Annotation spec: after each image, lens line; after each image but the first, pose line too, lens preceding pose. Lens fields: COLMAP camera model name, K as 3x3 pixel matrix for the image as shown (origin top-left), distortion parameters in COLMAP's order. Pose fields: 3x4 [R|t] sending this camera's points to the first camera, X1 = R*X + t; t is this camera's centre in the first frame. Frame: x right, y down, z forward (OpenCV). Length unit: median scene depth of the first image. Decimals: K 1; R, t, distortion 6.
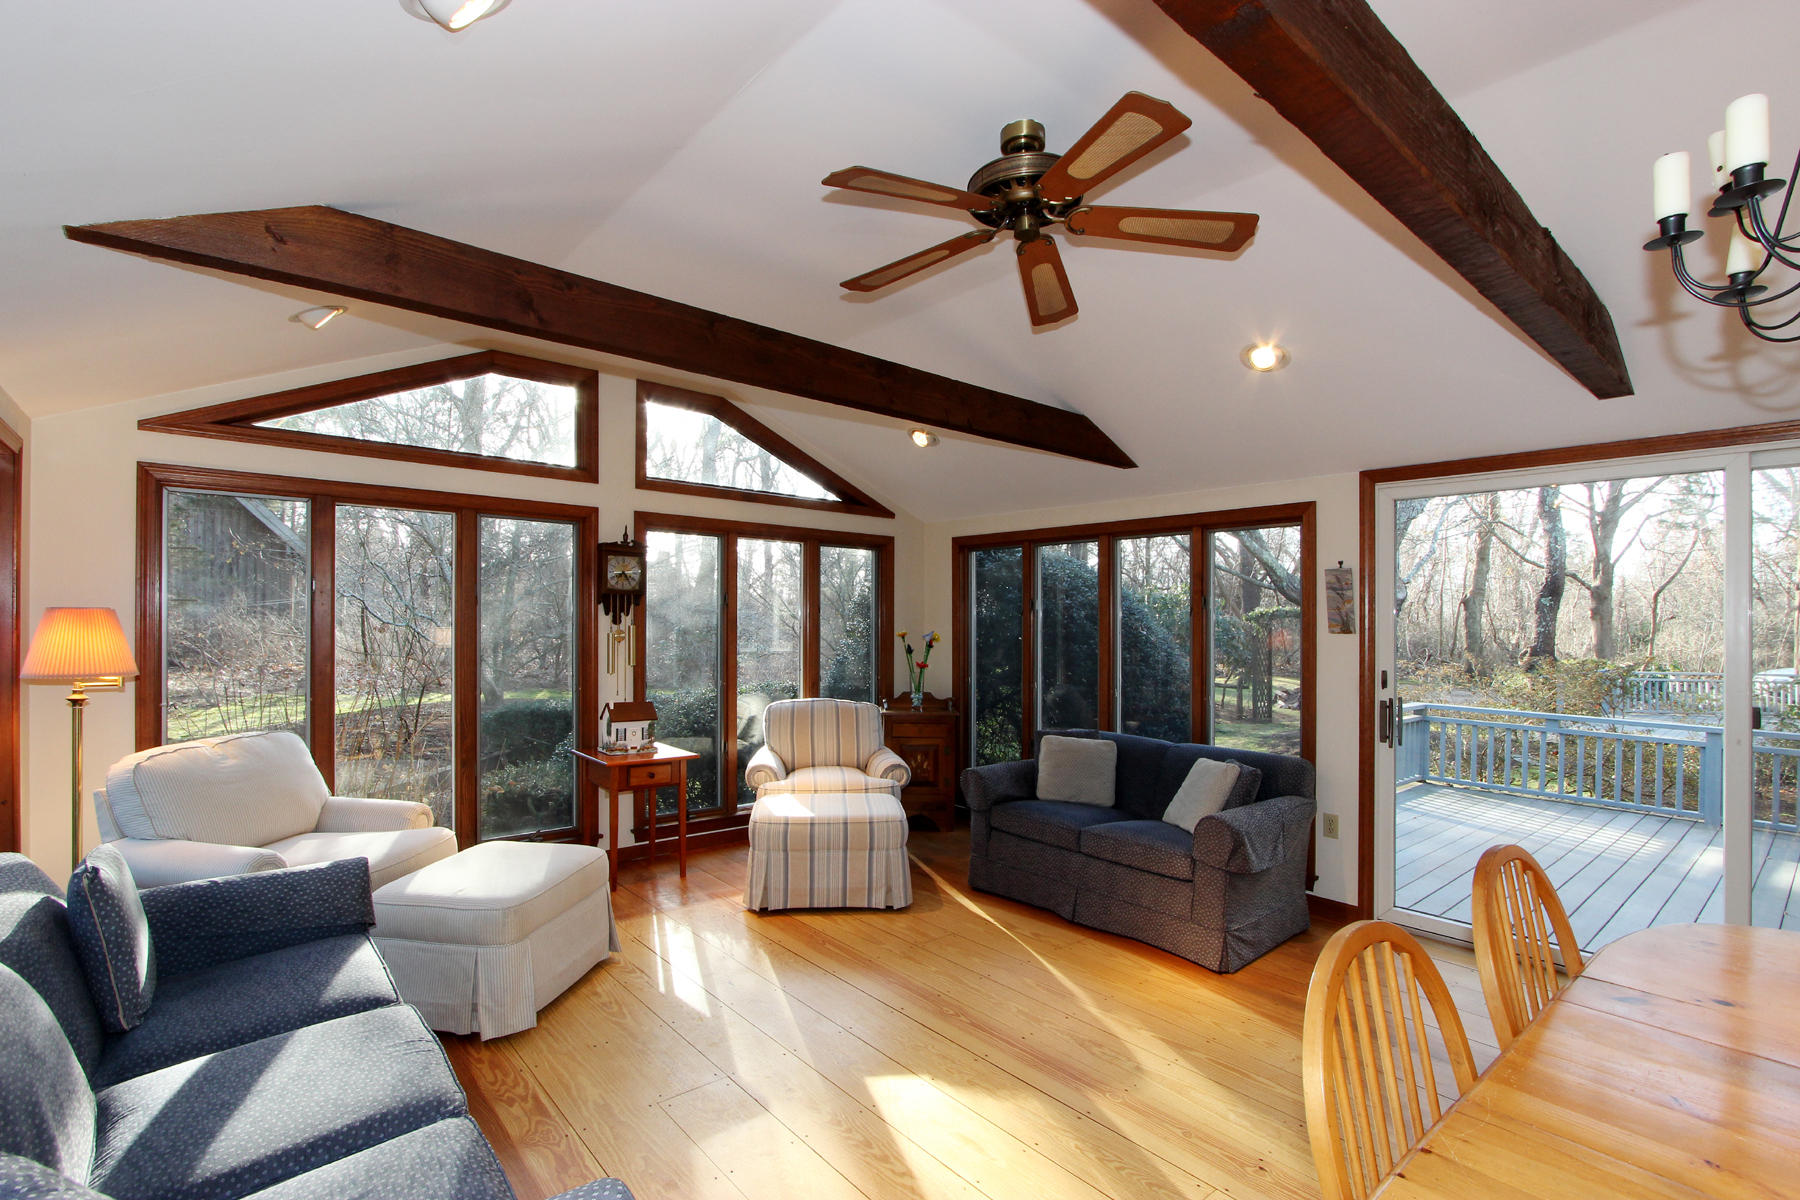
lens RADIAL K [[843.1, 0, 900.6], [0, 843.1, 612.1], [0, 0, 1]] dist [-0.001804, -0.000254]
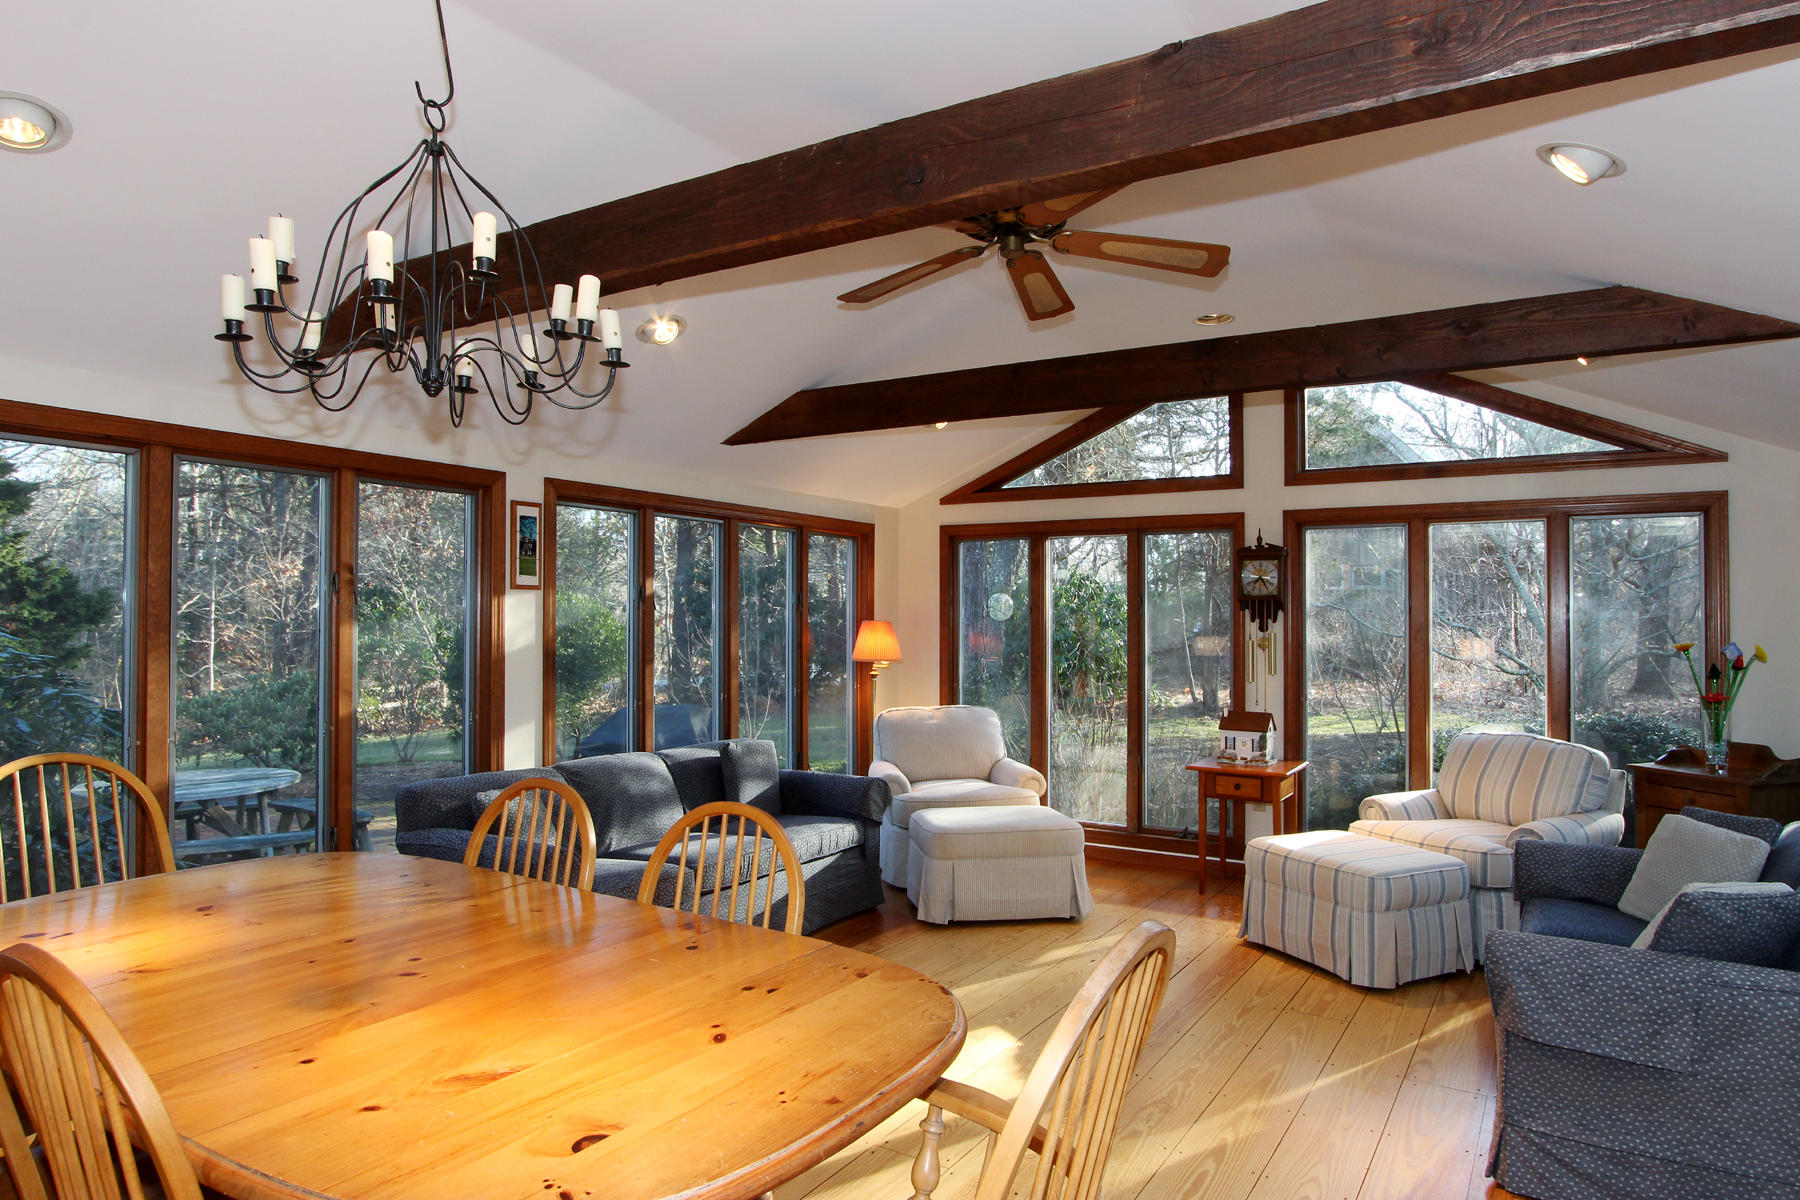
lens RADIAL K [[1097.4, 0, 900.0], [0, 1097.4, 600.0], [0, 0, 1]] dist [0.001337, 0.000236]
pose [[0.304764, -0.032315, -0.951880, 0.845162], [0.004700, 0.999463, -0.032425, 0.020115], [0.952416, 0.005408, 0.304752, 0.266466]]
